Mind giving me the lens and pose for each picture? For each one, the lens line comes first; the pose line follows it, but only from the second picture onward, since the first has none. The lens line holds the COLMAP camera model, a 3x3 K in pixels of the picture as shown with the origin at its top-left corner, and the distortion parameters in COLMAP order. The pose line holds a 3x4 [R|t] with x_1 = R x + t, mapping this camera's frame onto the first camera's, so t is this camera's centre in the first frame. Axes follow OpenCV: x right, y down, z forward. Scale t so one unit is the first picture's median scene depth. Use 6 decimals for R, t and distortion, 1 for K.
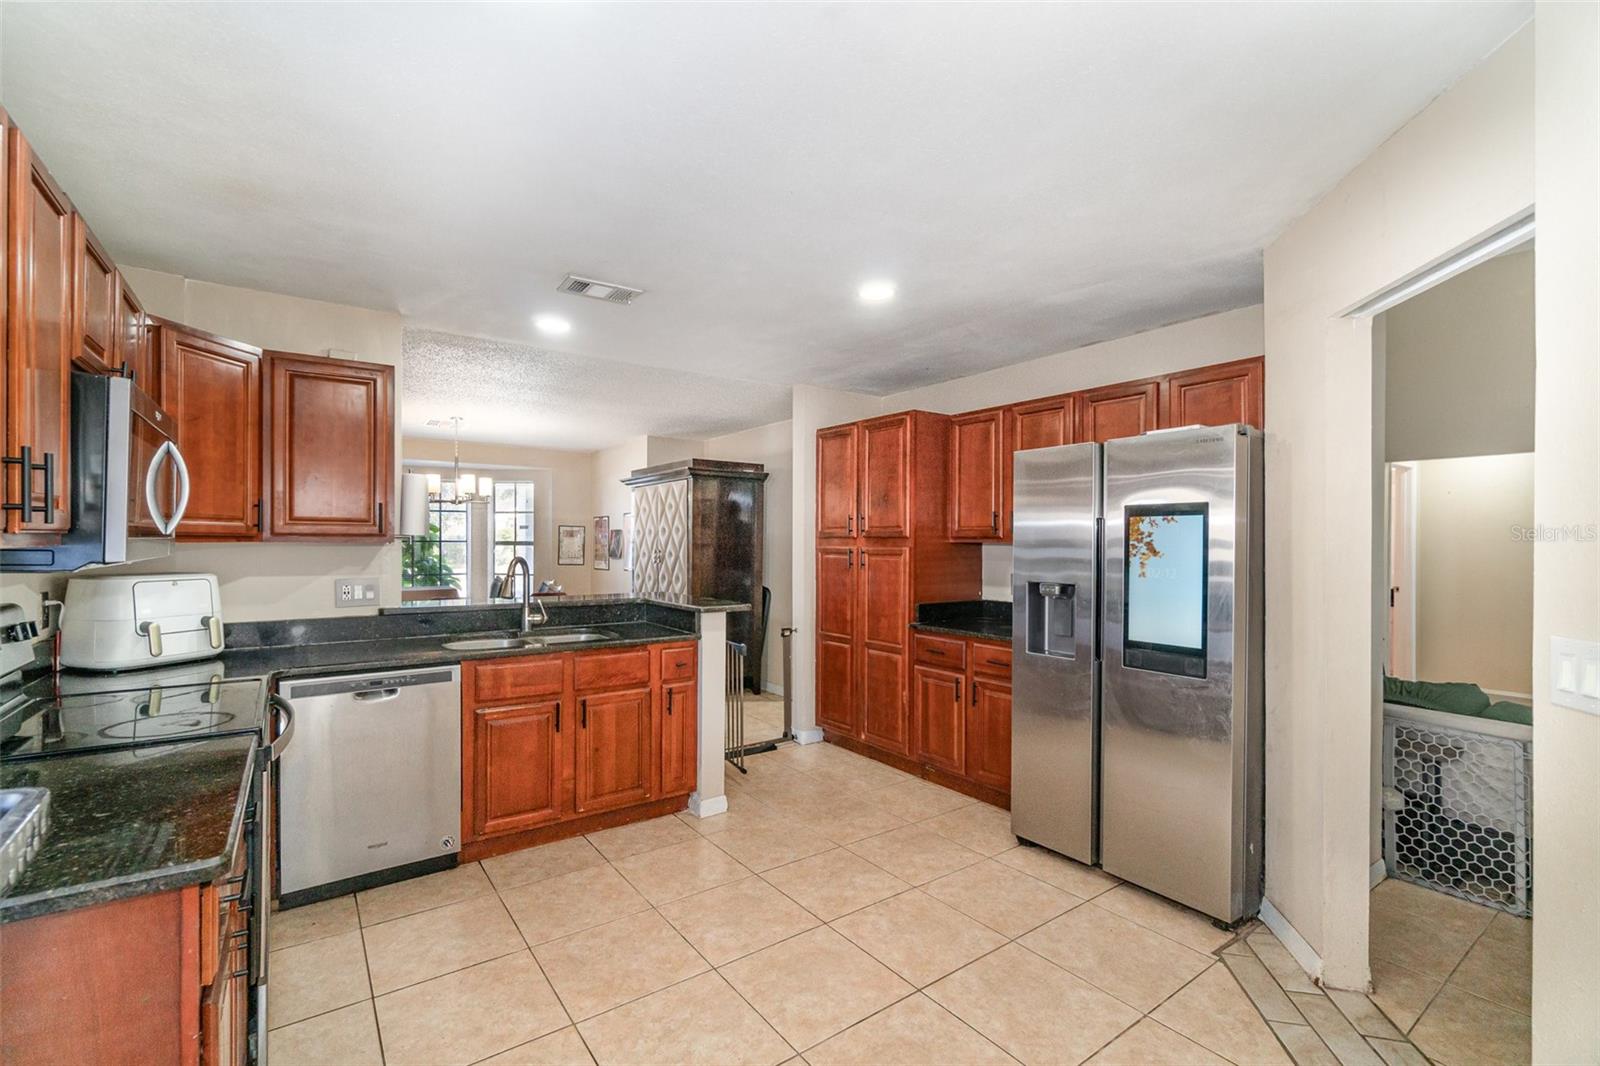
lens RADIAL K [[663.5, 0, 792.7], [0, 663.5, 540.9], [0, 0, 1]] dist [-0.001317, -0.000129]
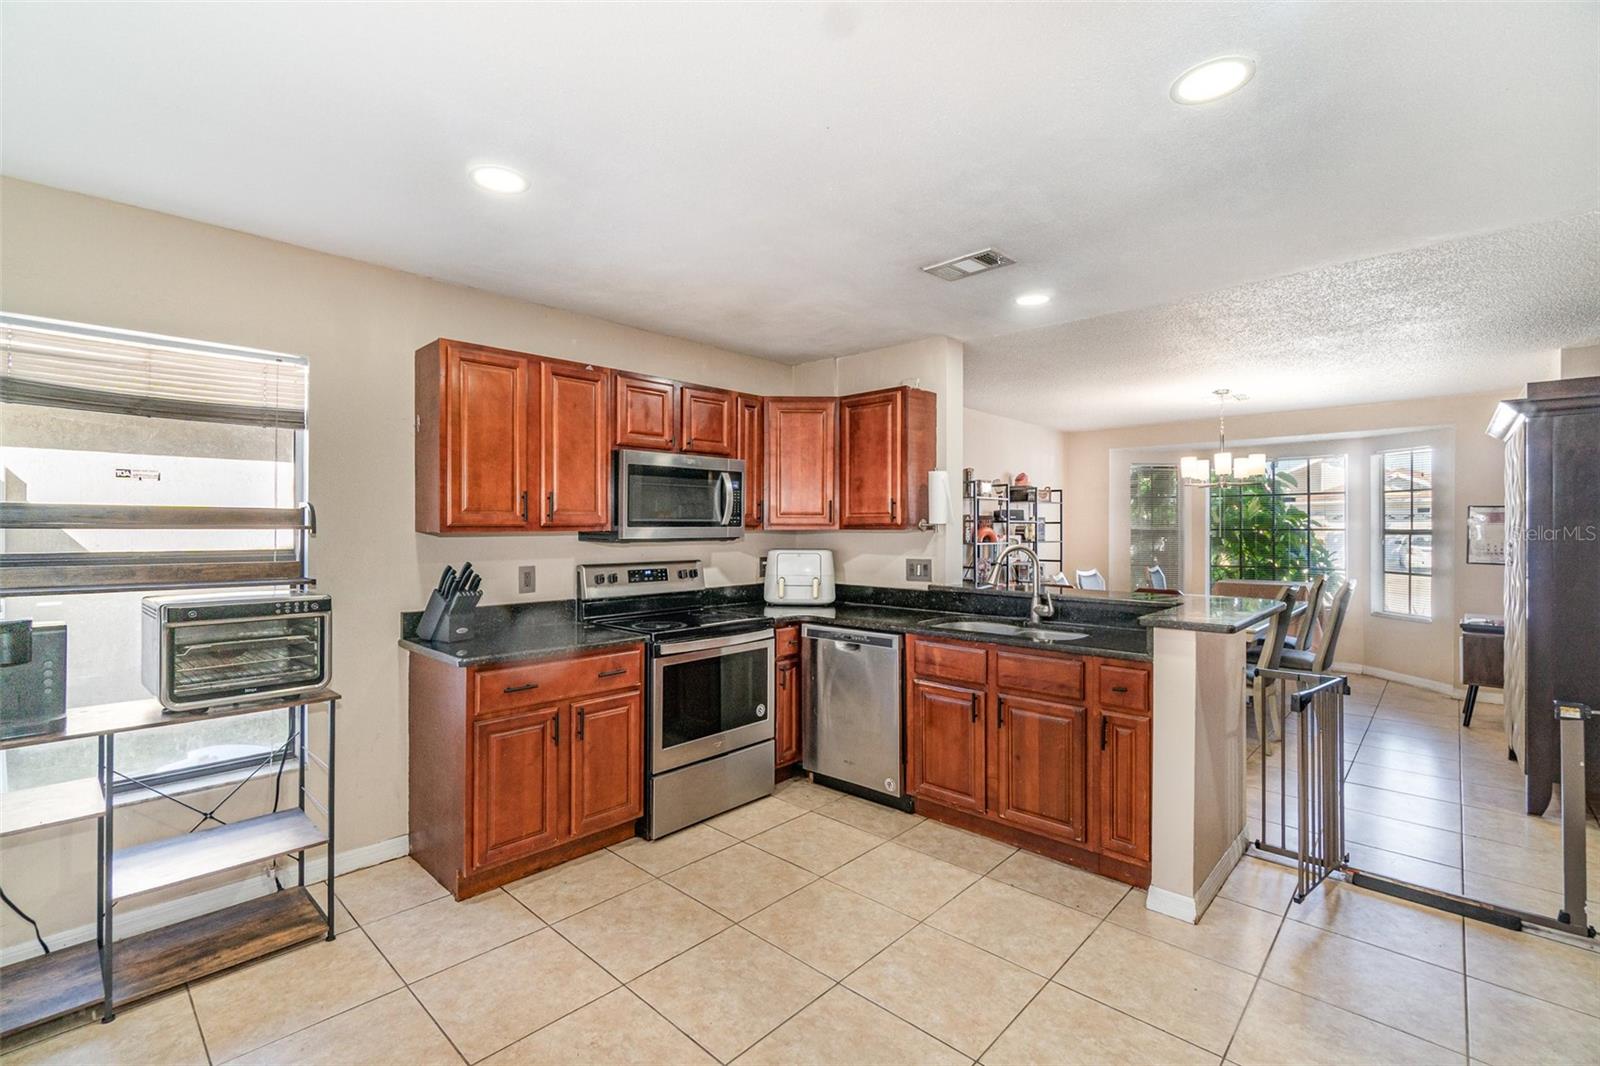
lens RADIAL K [[704.2, 0, 807.6], [0, 704.2, 522.5], [0, 0, 1]] dist [-0.000258, -0.000009]
pose [[0.218654, -0.013377, -0.975711, 0.604324], [0.000241, 0.999907, -0.013655, 0.006204], [0.975802, 0.002751, 0.218637, 0.523953]]
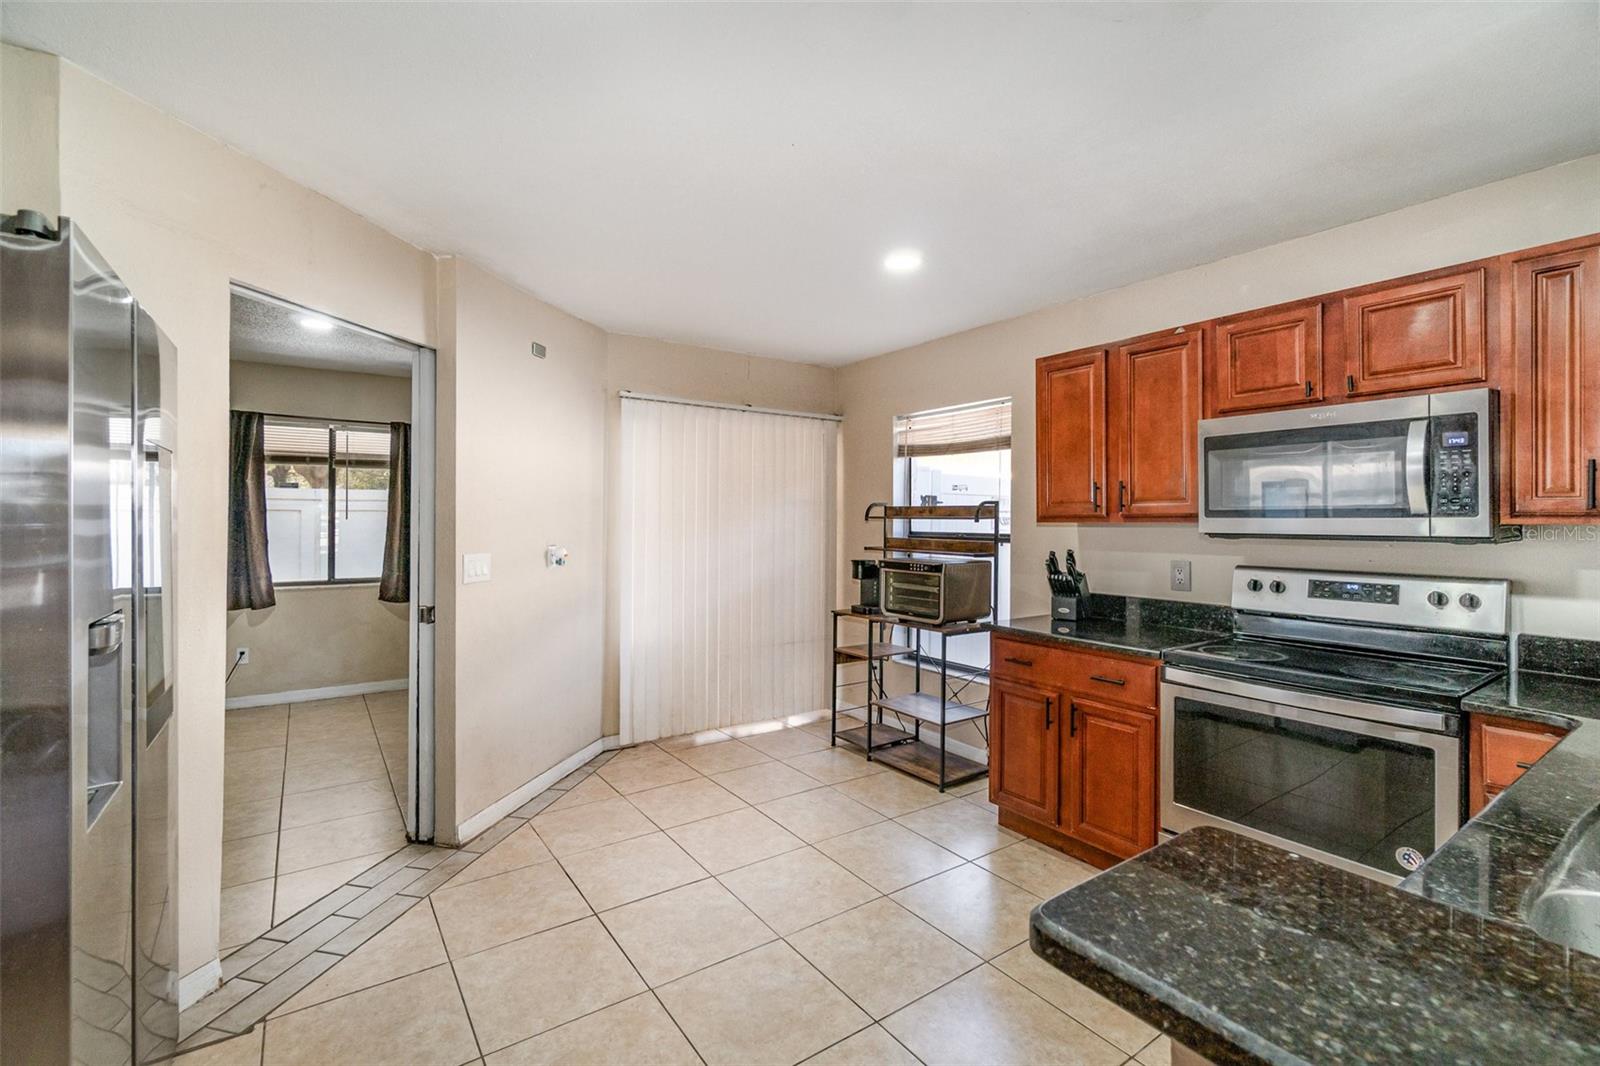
lens RADIAL K [[703.4, 0, 762.1], [0, 703.4, 518.4], [0, 0, 1]] dist [-0.024227, 0.000088]
pose [[-0.999656, -0.009890, 0.024277, -0.001703], [-0.009876, 0.999951, 0.000676, 0.003670], [-0.024283, 0.000436, -0.999705, 1.353670]]
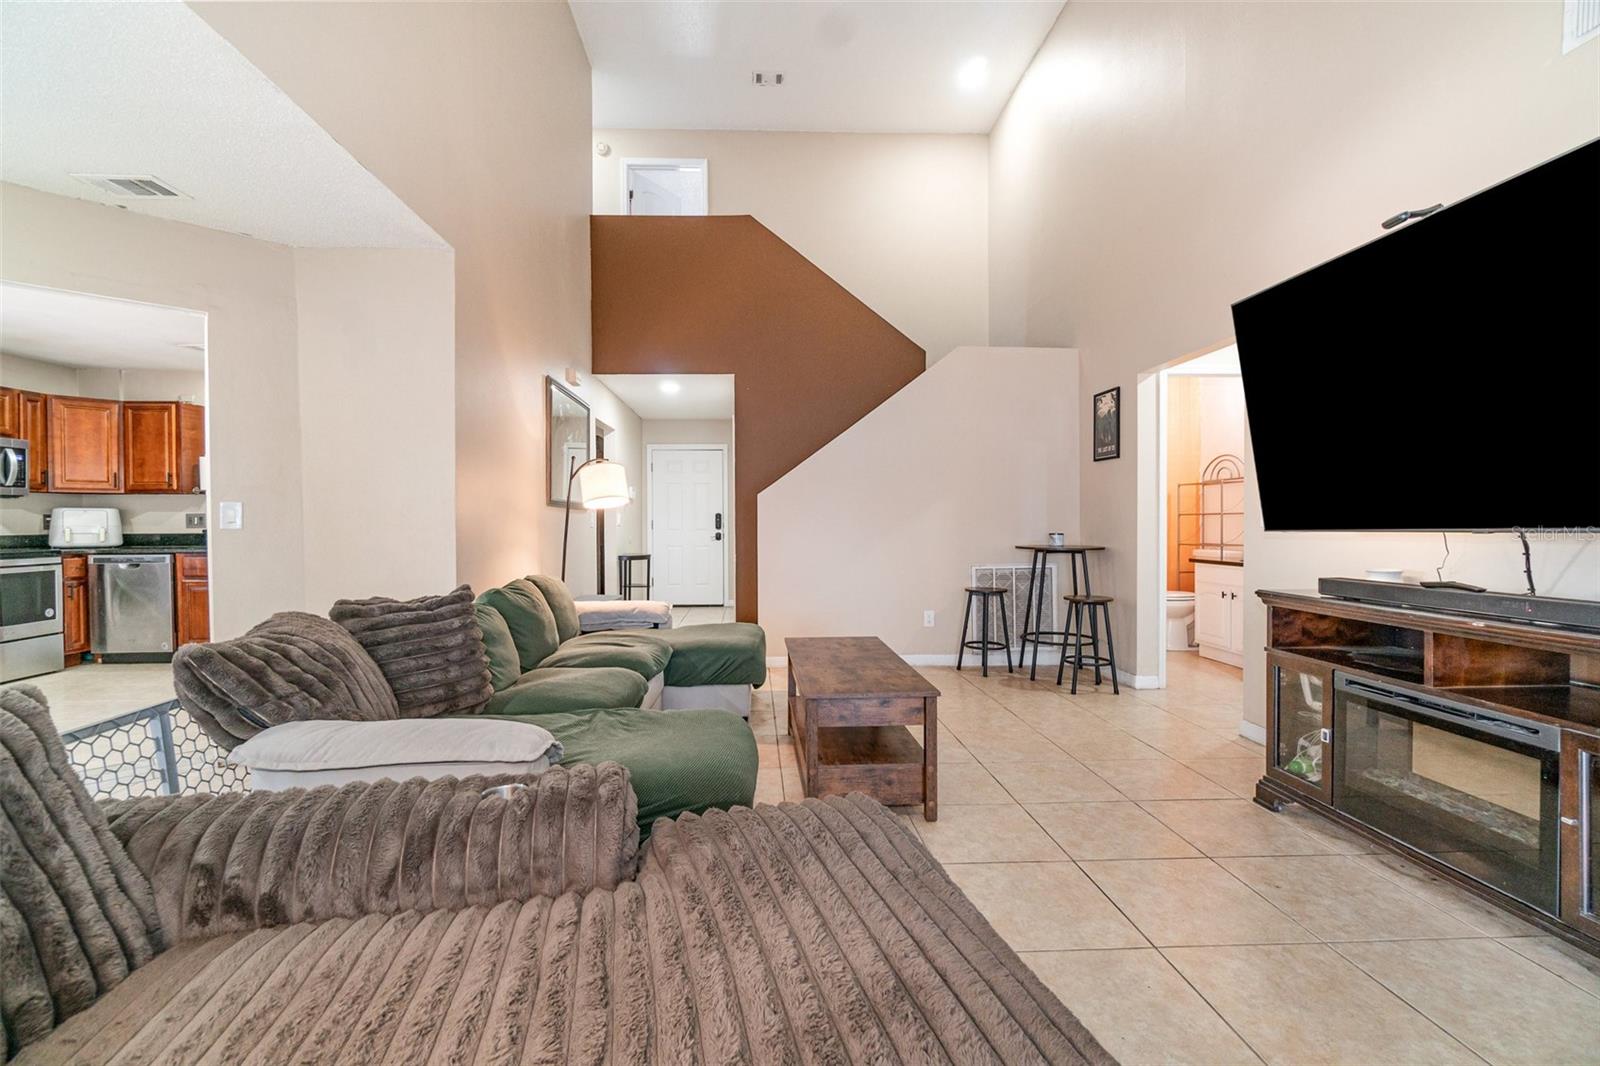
lens RADIAL K [[674.6, 0, 800.0], [0, 674.6, 533.0], [0, 0, 1]] dist [-0.014336, -0.000476]
pose [[0.852733, 0.003584, -0.522334, 1.878004], [0.004555, 0.999887, 0.014297, 0.095415], [0.522327, -0.014571, 0.852621, 0.281560]]
